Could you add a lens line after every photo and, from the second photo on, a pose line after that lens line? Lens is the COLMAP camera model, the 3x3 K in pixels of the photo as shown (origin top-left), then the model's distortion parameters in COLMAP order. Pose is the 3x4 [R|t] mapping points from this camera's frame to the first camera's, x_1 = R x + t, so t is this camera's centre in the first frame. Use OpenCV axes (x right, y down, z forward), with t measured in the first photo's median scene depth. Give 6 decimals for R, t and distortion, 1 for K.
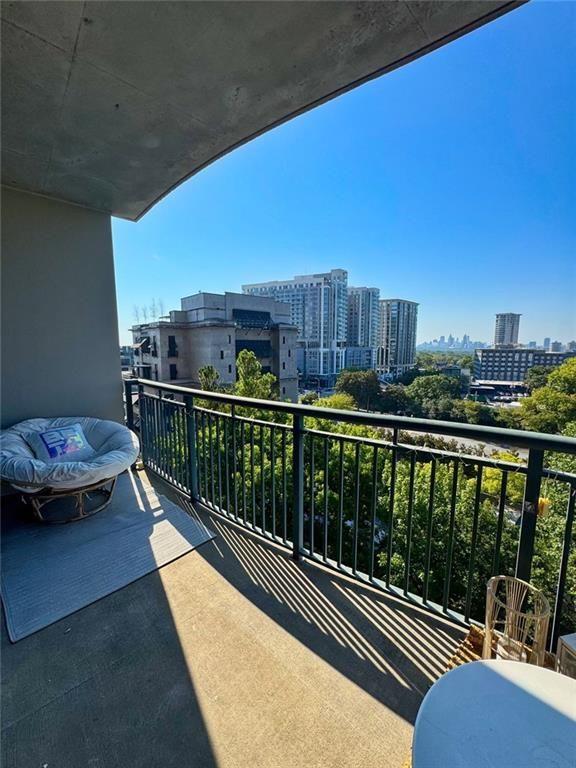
lens RADIAL K [[308.2, 0, 293.8], [0, 308.2, 379.9], [0, 0, 1]] dist [-0.001226, 0.000720]
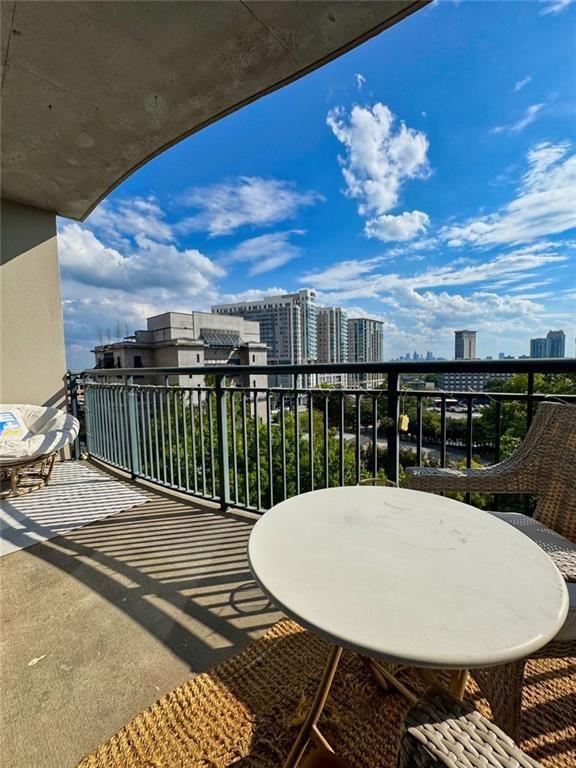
lens RADIAL K [[308.2, 0, 291.9], [0, 308.2, 380.9], [0, 0, 1]] dist [-0.001226, 0.000720]
pose [[0.996048, -0.024672, 0.085316, 0.156639], [0.029685, 0.997876, -0.057994, 0.175332], [-0.083704, 0.060297, 0.994665, -0.123335]]
